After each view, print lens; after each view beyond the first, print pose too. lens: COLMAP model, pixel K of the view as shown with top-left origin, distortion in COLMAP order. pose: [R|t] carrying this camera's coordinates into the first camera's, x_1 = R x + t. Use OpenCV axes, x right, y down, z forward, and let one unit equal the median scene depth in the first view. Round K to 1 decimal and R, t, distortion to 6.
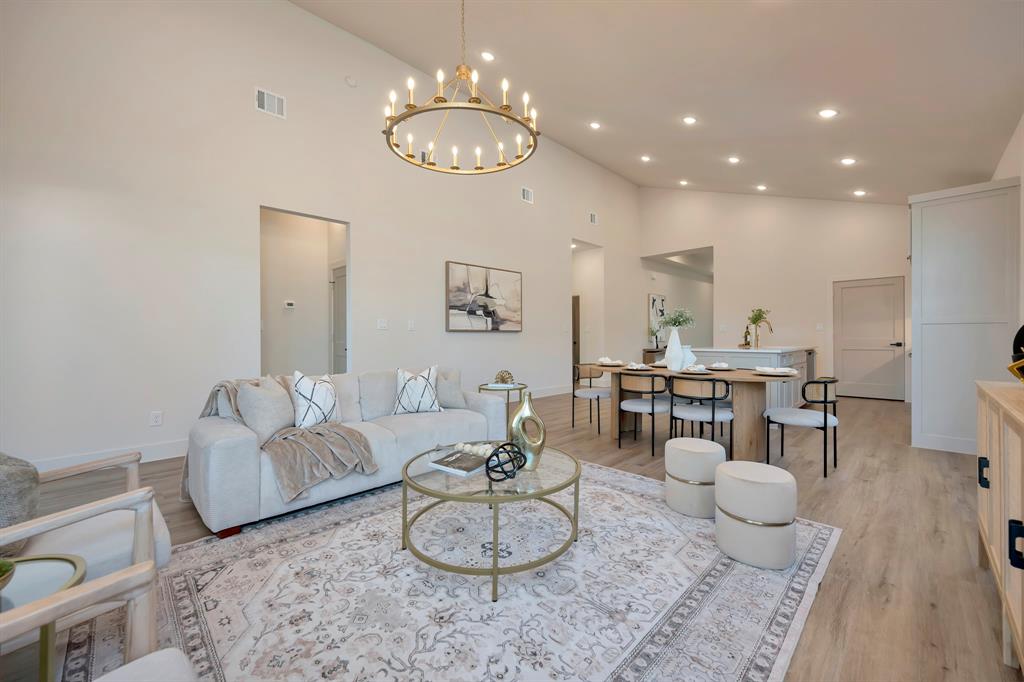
lens RADIAL K [[400.1, 0, 516.1], [0, 400.1, 342.3], [0, 0, 1]] dist [-0.000584, -0.000157]
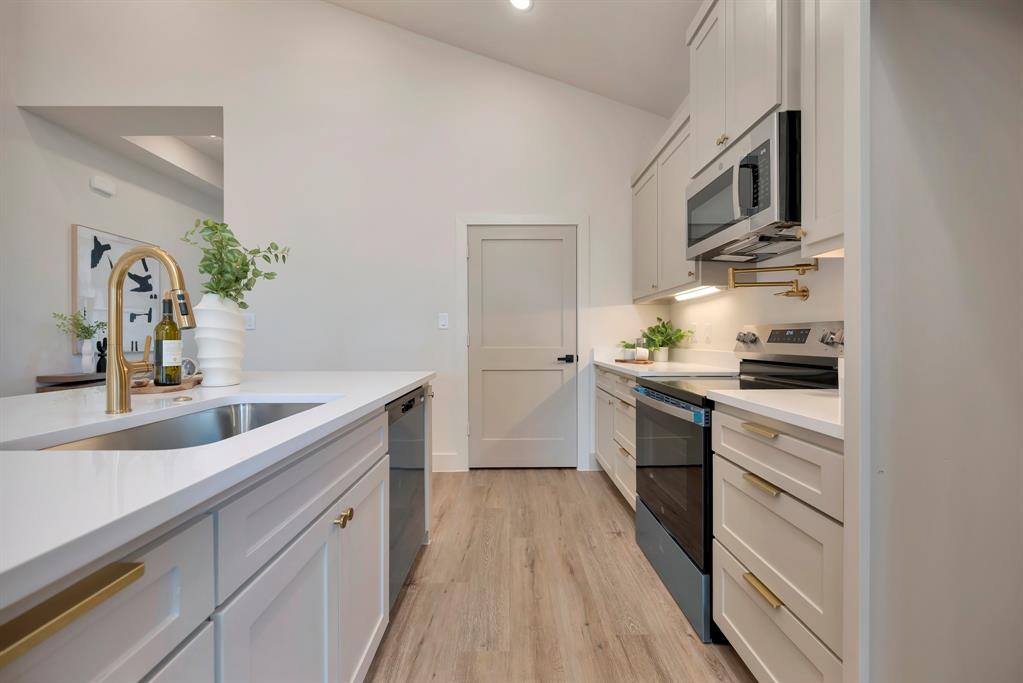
lens RADIAL K [[410.3, 0, 513.8], [0, 410.3, 341.3], [0, 0, 1]] dist [-0.000754, -0.000012]
pose [[0.696164, 0.002558, 0.717878, 0.583366], [0.004670, 0.999956, -0.008092, -0.014314], [-0.717867, 0.008986, 0.696122, 0.753092]]
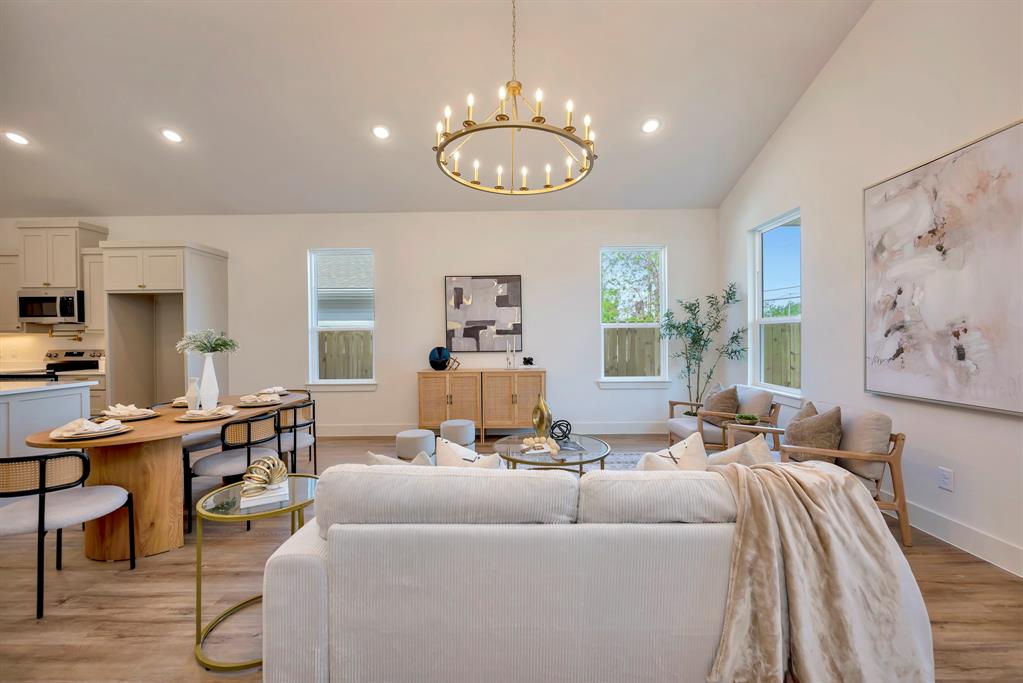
lens RADIAL K [[405.5, 0, 511.5], [0, 405.5, 341.5], [0, 0, 1]] dist [-0.001326, -0.000063]
pose [[-0.698647, 0.005351, 0.715446, -0.364575], [0.021943, 0.999662, 0.013951, -0.039342], [-0.715130, 0.025446, -0.698528, 0.754042]]
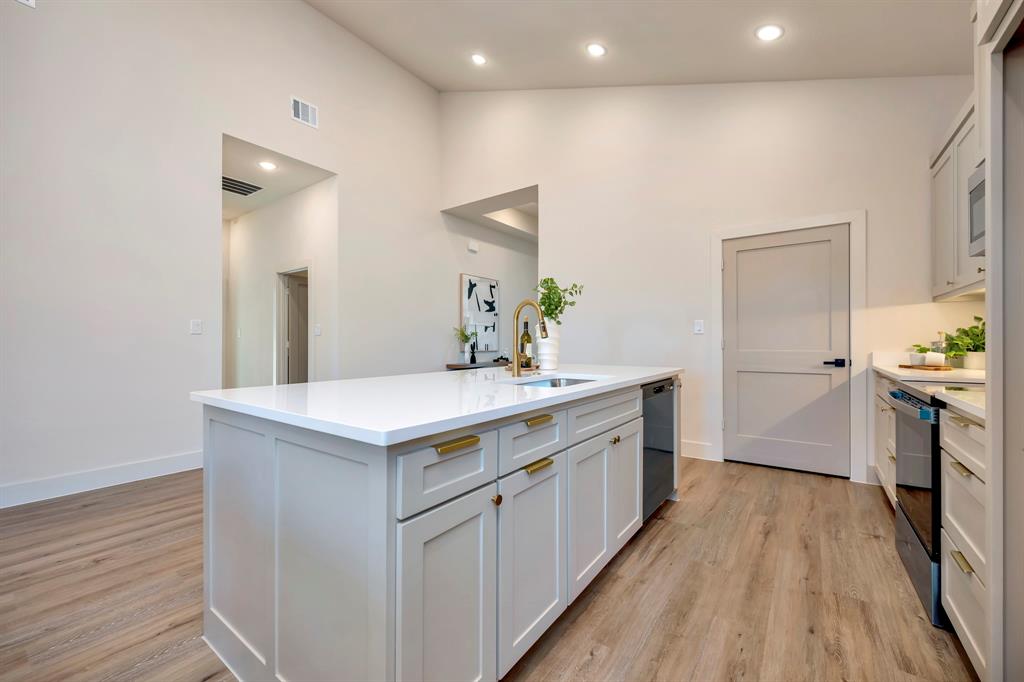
lens RADIAL K [[411.2, 0, 513.6], [0, 411.2, 343.5], [0, 0, 1]] dist [-0.000547, -0.000012]
pose [[0.987067, 0.005312, 0.160222, 0.528235], [-0.003469, 0.999925, -0.011781, -0.012260], [-0.160273, 0.011073, 0.987011, 0.621075]]
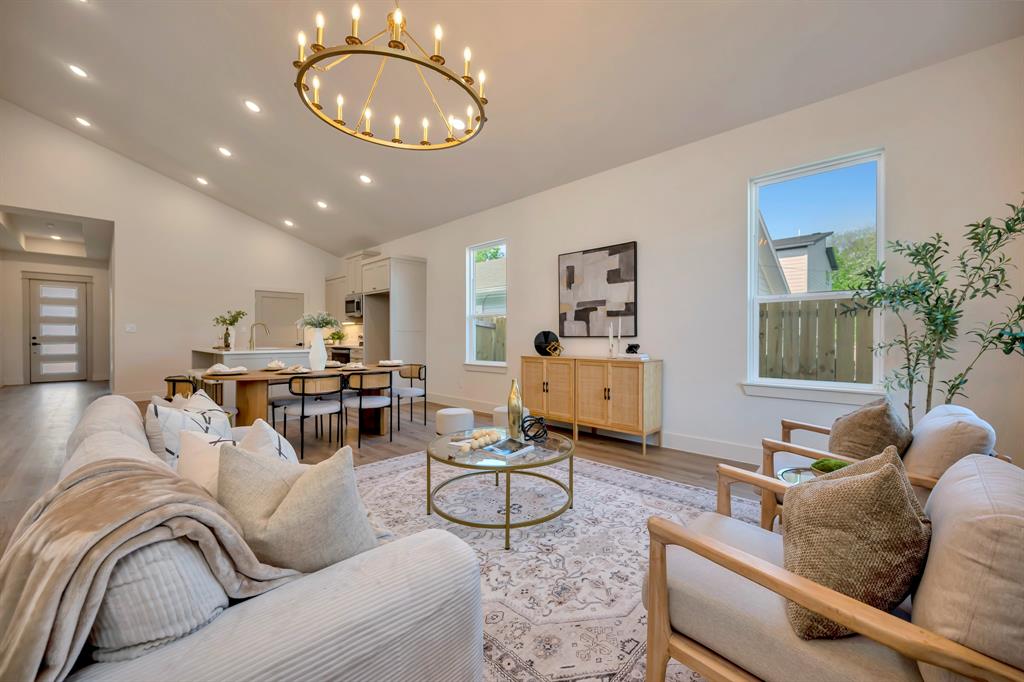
lens RADIAL K [[402.7, 0, 514.4], [0, 402.7, 339.4], [0, 0, 1]] dist [-0.001356, 0.000522]
pose [[-0.019713, 0.000606, 0.999806, -0.443028], [0.011685, 0.999932, -0.000376, -0.002641], [-0.999737, 0.011675, -0.019718, 0.342126]]
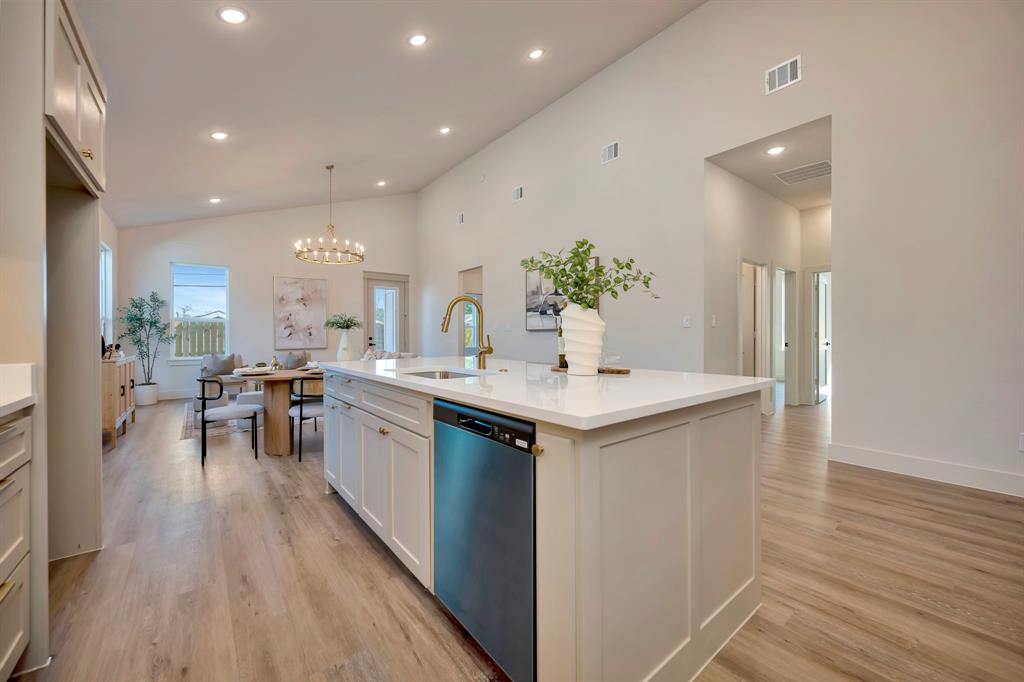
lens RADIAL K [[404.7, 0, 517.8], [0, 404.7, 338.5], [0, 0, 1]] dist [-0.000990, -0.000241]
pose [[-0.111847, 0.012766, -0.993643, 0.966811], [-0.005878, 0.999891, 0.013508, -0.020999], [0.993708, 0.007352, -0.111760, 1.067224]]
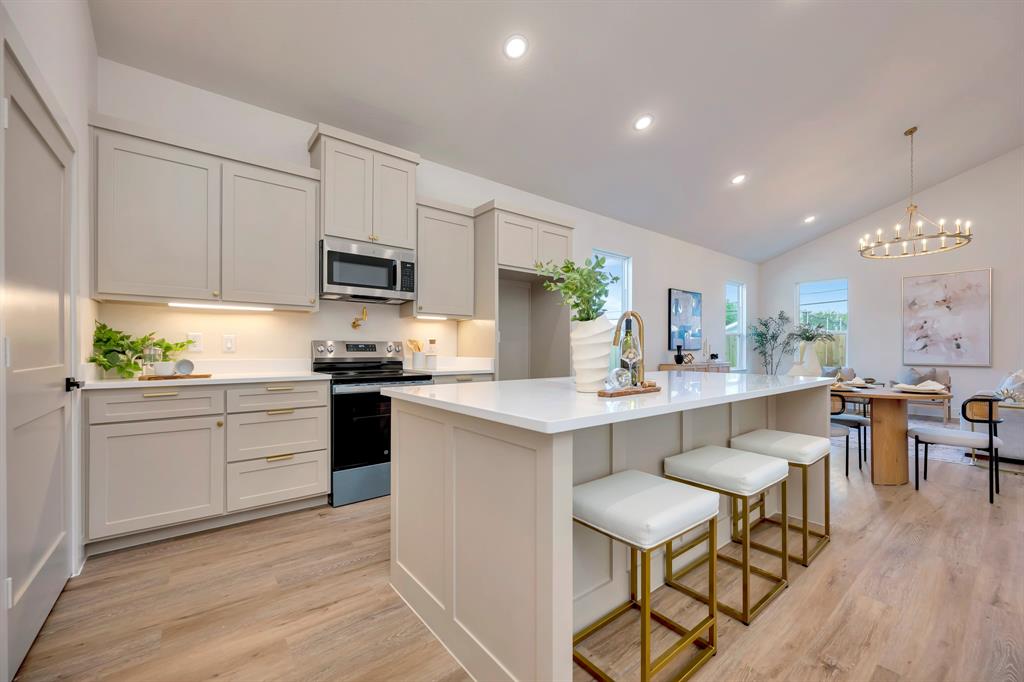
lens RADIAL K [[403.9, 0, 516.1], [0, 403.9, 351.4], [0, 0, 1]] dist [-0.002019, -0.000261]
pose [[-0.993409, 0.003335, 0.114571, 0.665011], [0.005387, 0.999830, 0.017606, -0.023858], [-0.114493, 0.018107, -0.993259, 1.376333]]
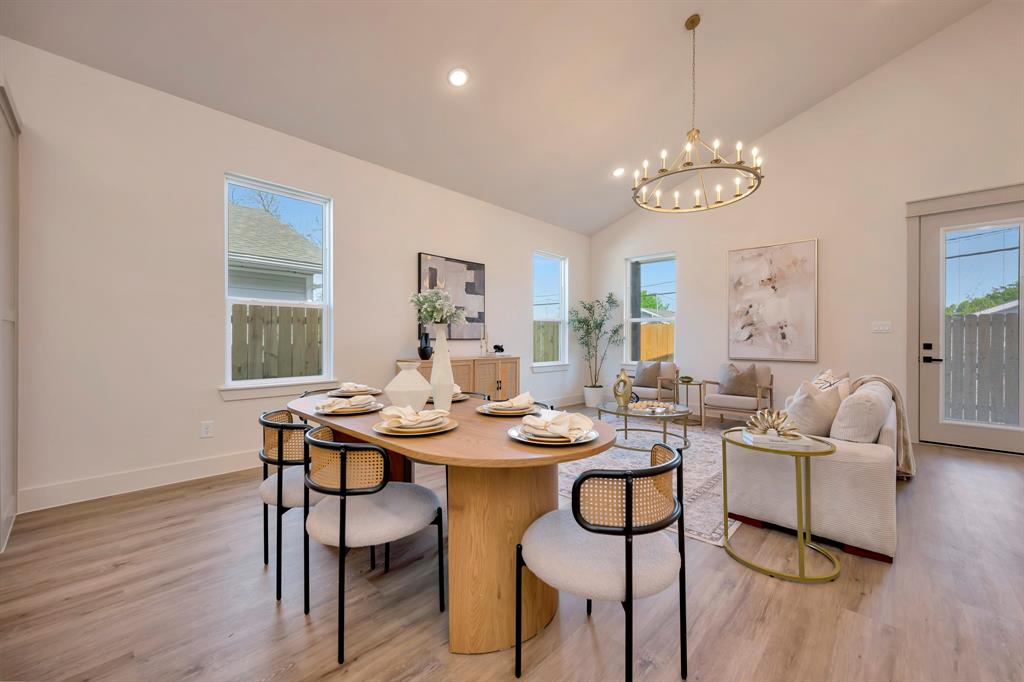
lens RADIAL K [[402.7, 0, 514.4], [0, 402.7, 339.4], [0, 0, 1]] dist [-0.001356, 0.000522]
pose [[-0.999526, 0.000157, -0.030799, 0.215759], [-0.000255, 0.999911, 0.013368, -0.017120], [0.030798, 0.013369, -0.999436, 1.013954]]
